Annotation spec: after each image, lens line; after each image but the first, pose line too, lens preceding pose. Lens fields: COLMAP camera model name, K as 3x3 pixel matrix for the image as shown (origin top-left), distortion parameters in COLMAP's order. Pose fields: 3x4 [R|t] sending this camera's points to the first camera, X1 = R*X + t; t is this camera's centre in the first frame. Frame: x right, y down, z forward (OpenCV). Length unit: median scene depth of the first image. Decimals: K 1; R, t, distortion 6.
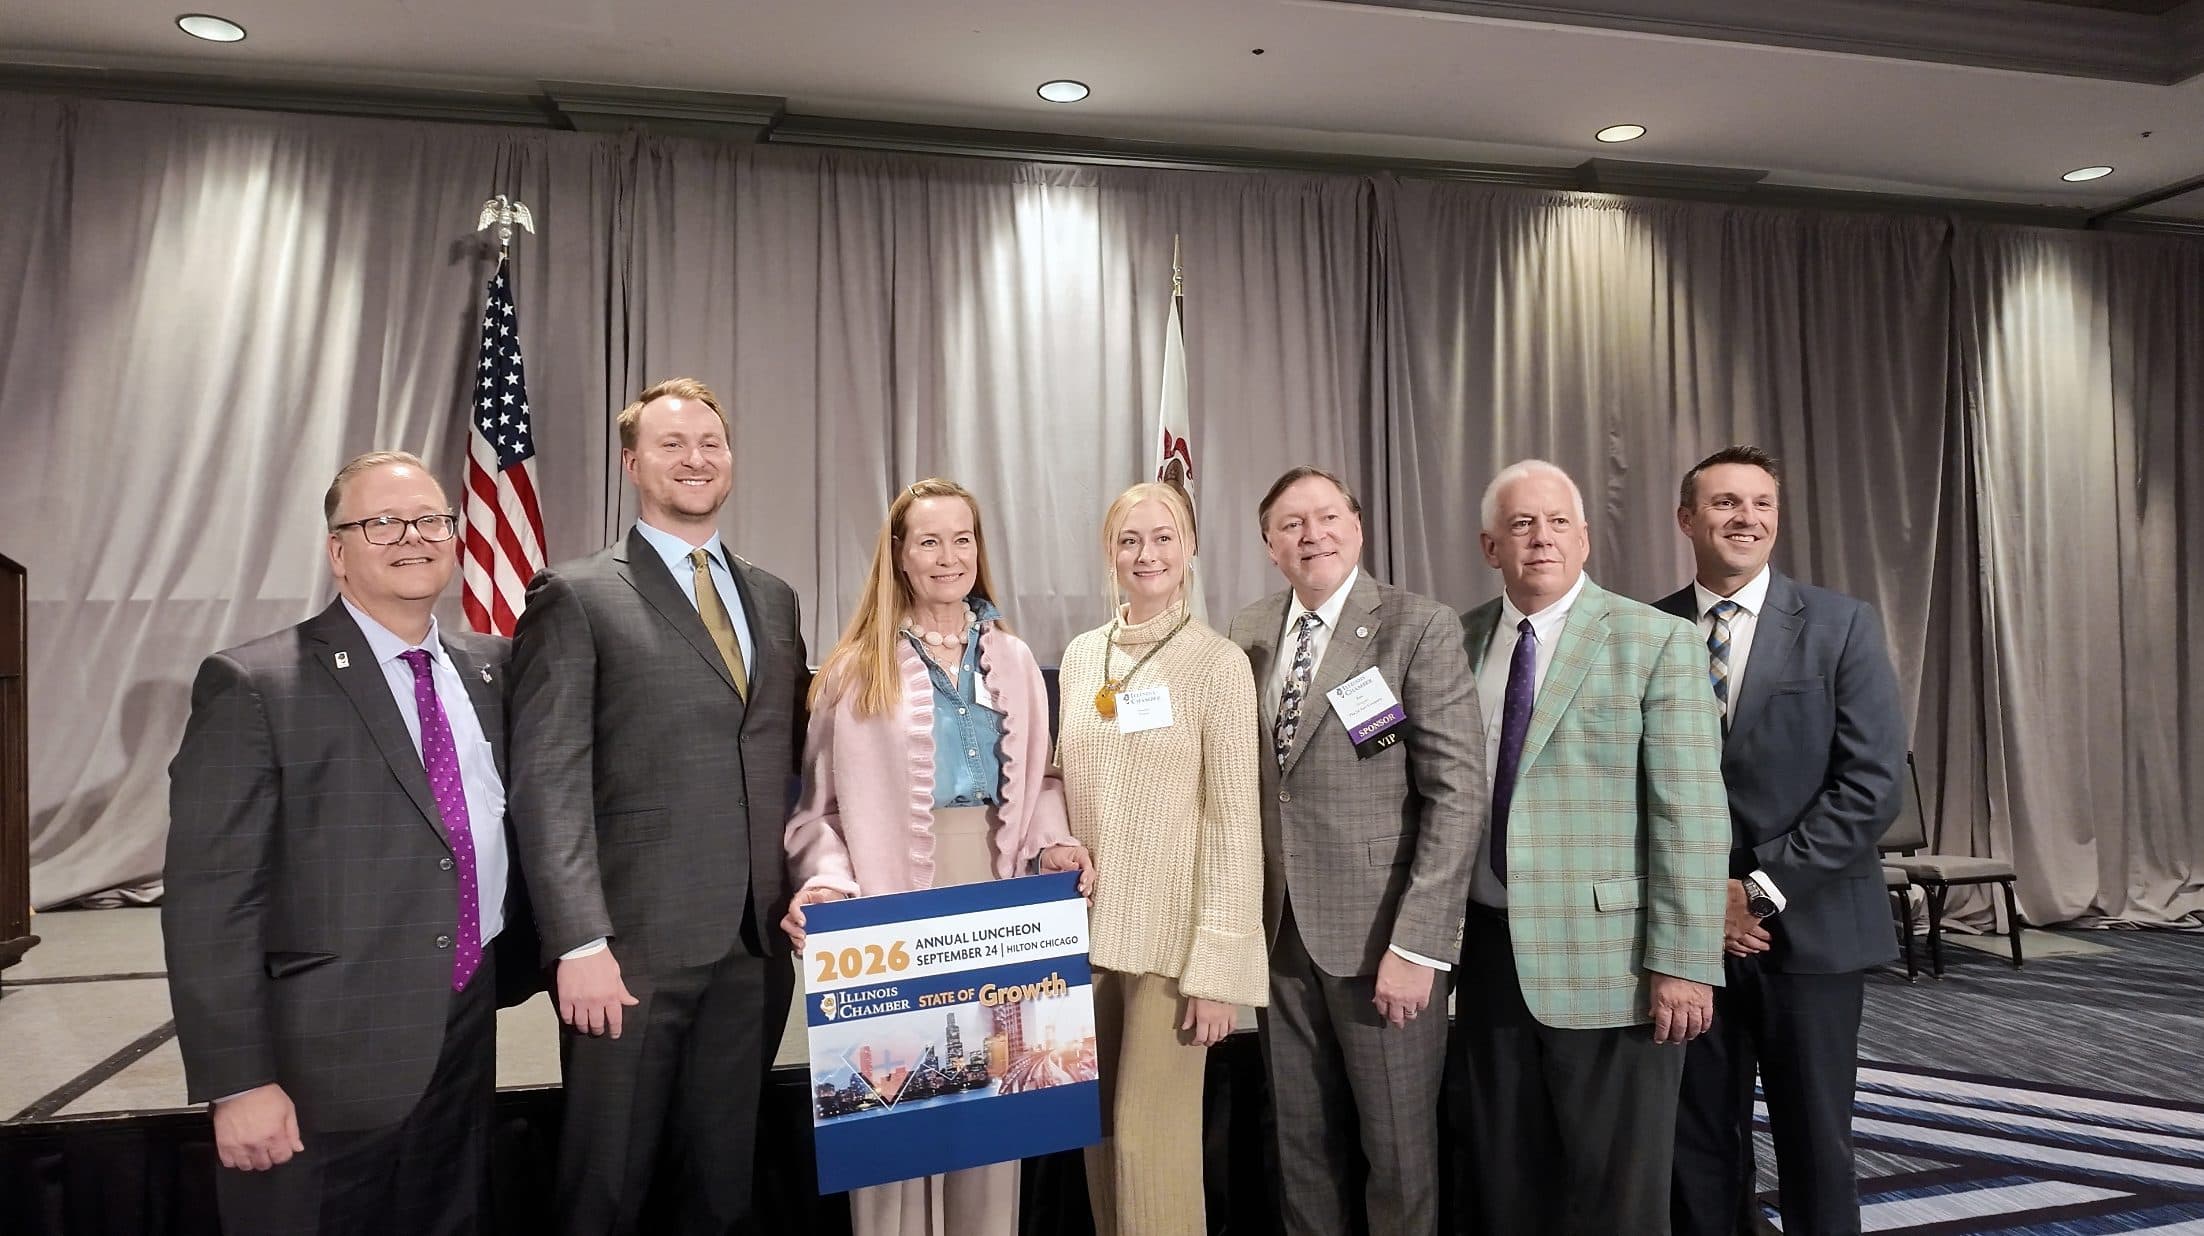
lens RADIAL K [[1341.5, 0, 1101.8], [0, 1341.5, 622.0], [0, 0, 1]] dist [0.071321, -0.101051]
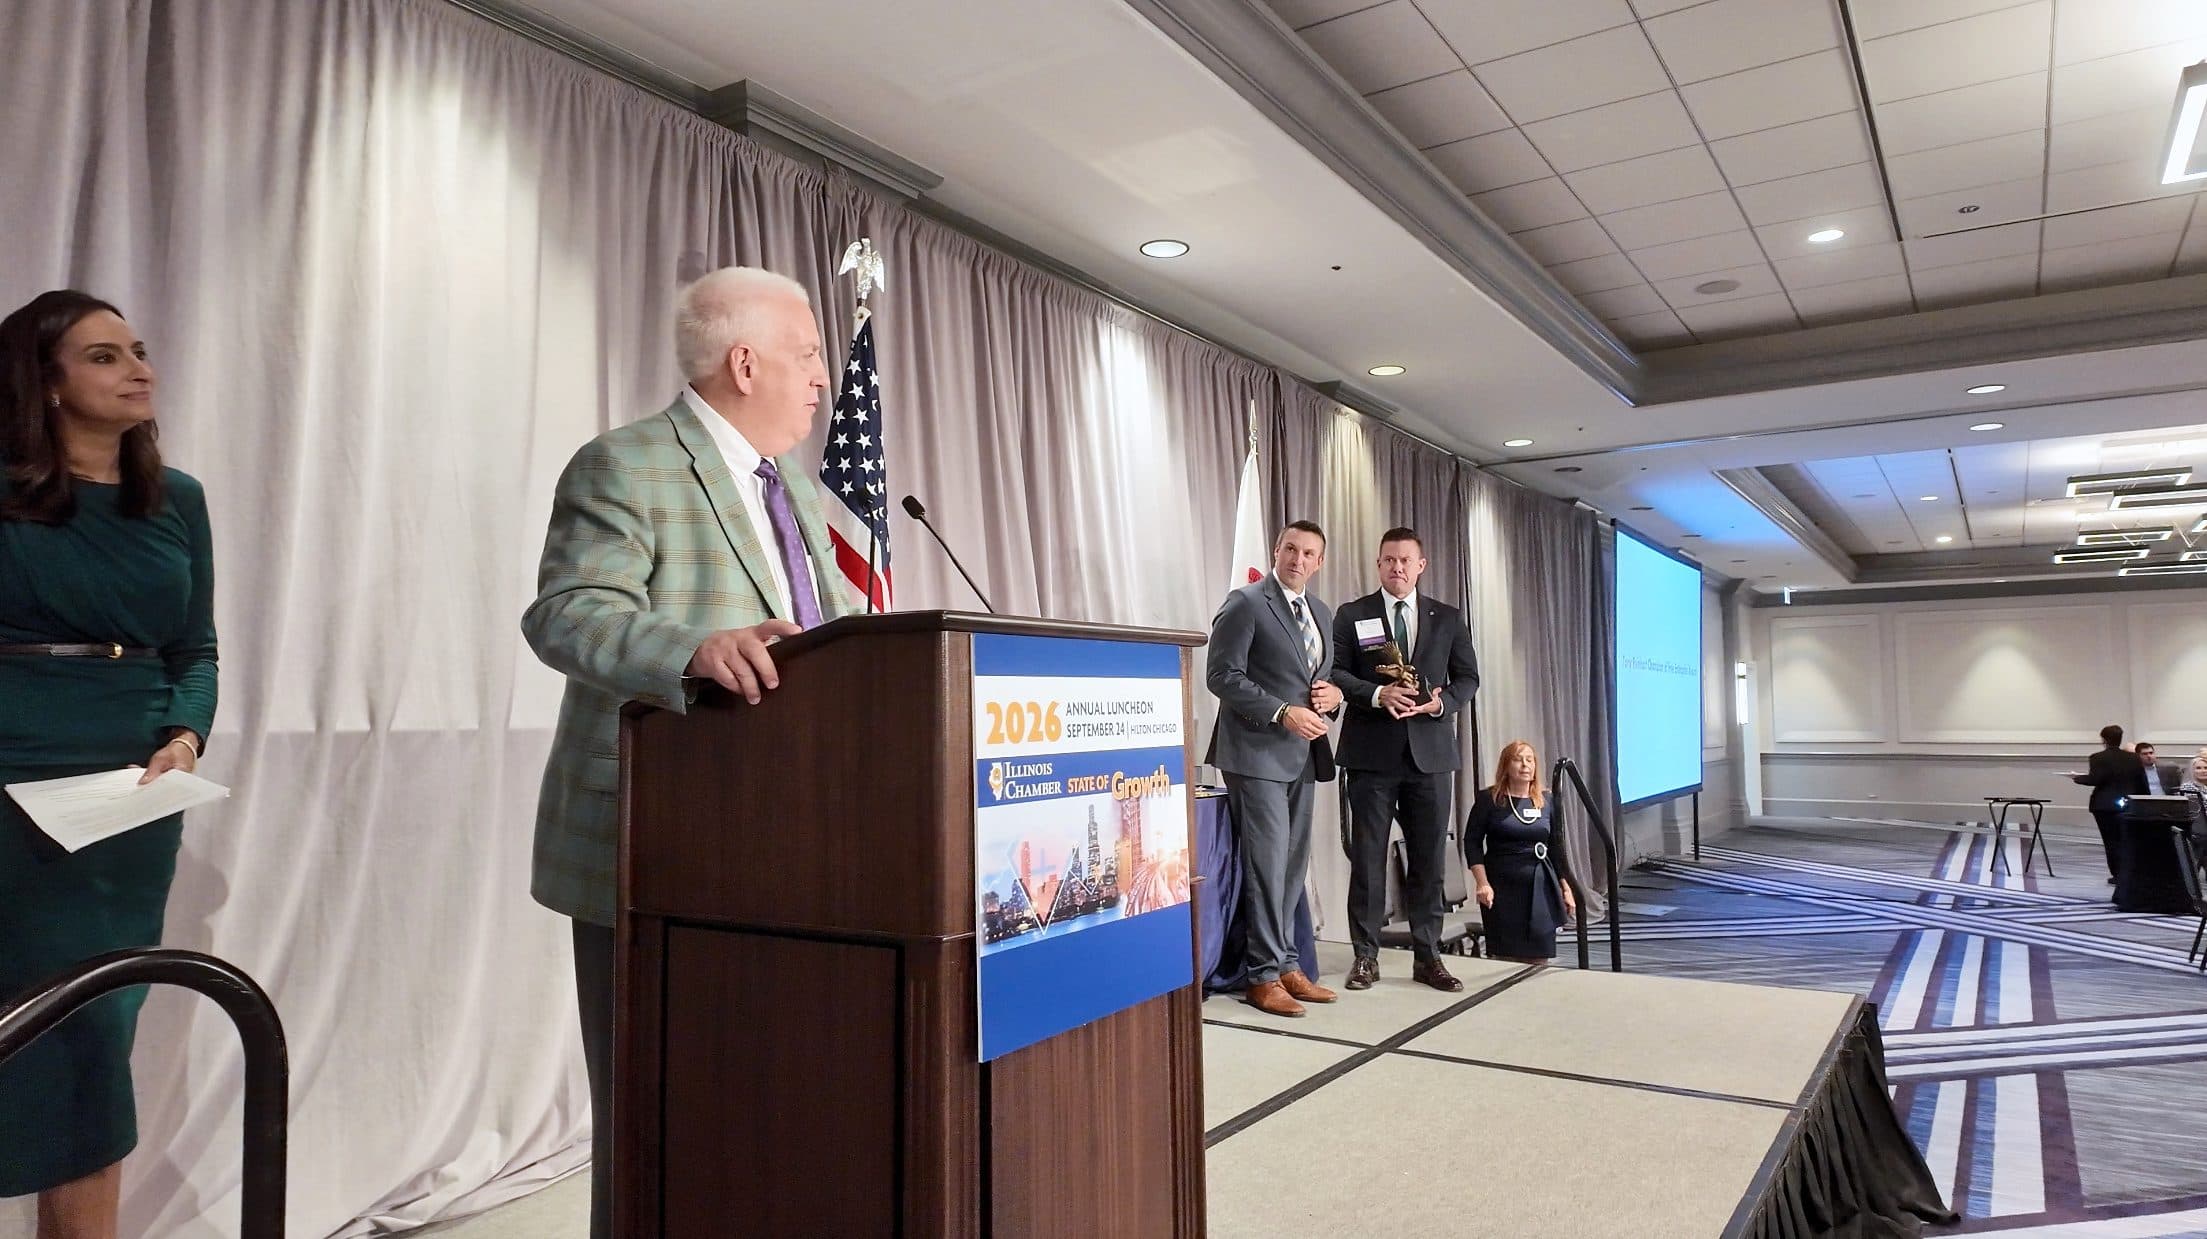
lens RADIAL K [[1341.3, 0, 1103.5], [0, 1341.3, 619.5], [0, 0, 1]] dist [0.059011, -0.069974]
pose [[0.720192, 0.058582, 0.691297, -0.754632], [-0.017381, 0.997639, -0.066435, -0.026912], [-0.693557, 0.035830, 0.719510, 0.267797]]
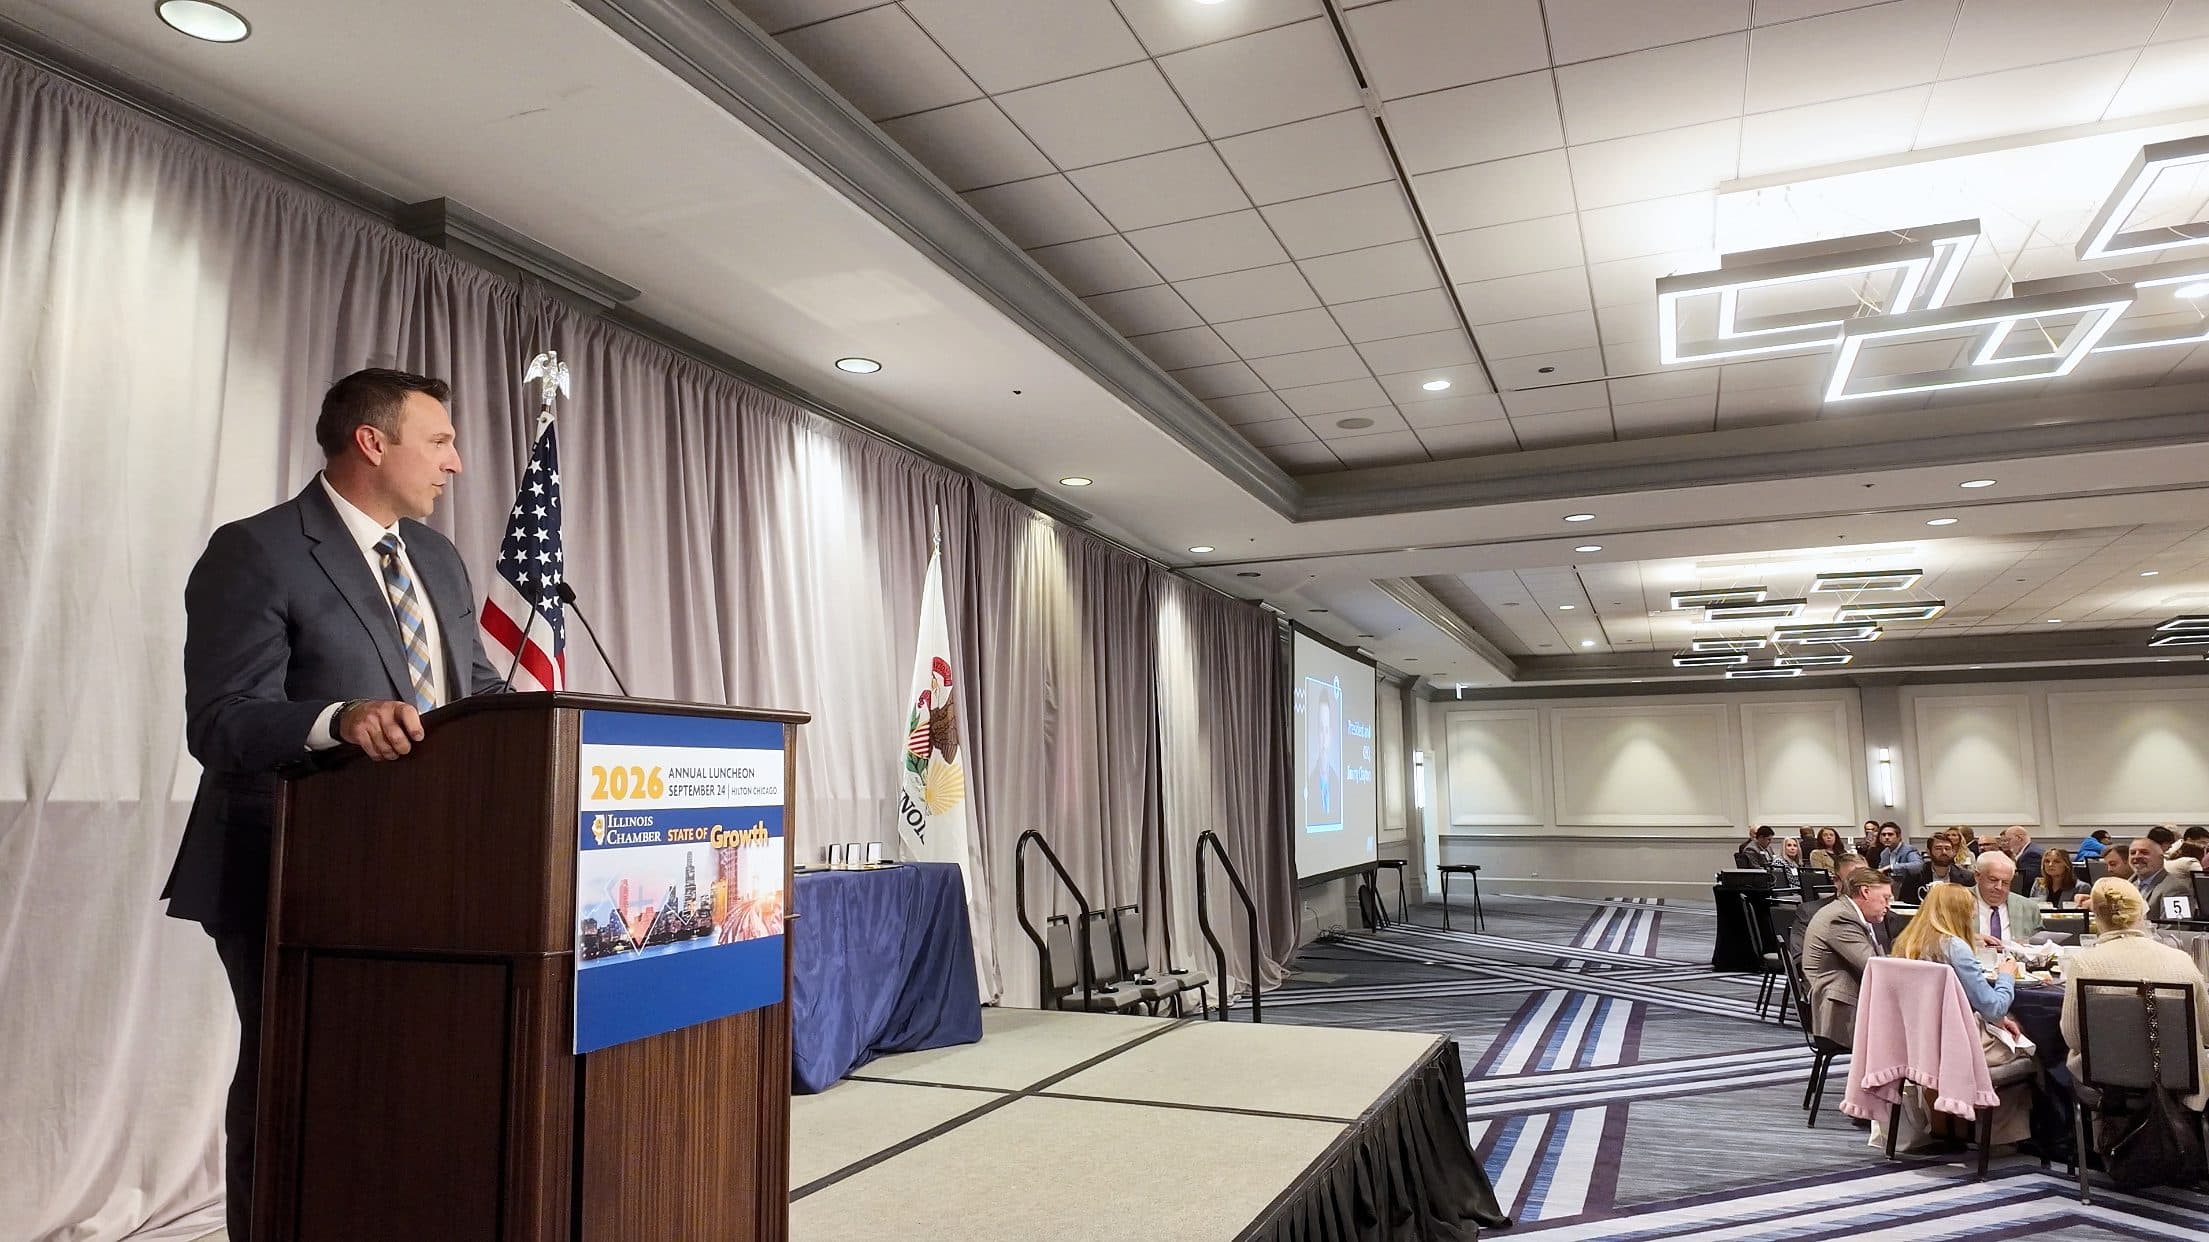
lens RADIAL K [[1344.6, 0, 1104.3], [0, 1344.6, 625.0], [0, 0, 1]] dist [0.071321, -0.101051]
pose [[0.576049, 0.115562, 0.809205, -0.793069], [-0.015174, 0.991297, -0.130765, -0.019744], [-0.817274, 0.063048, 0.572789, 0.168320]]
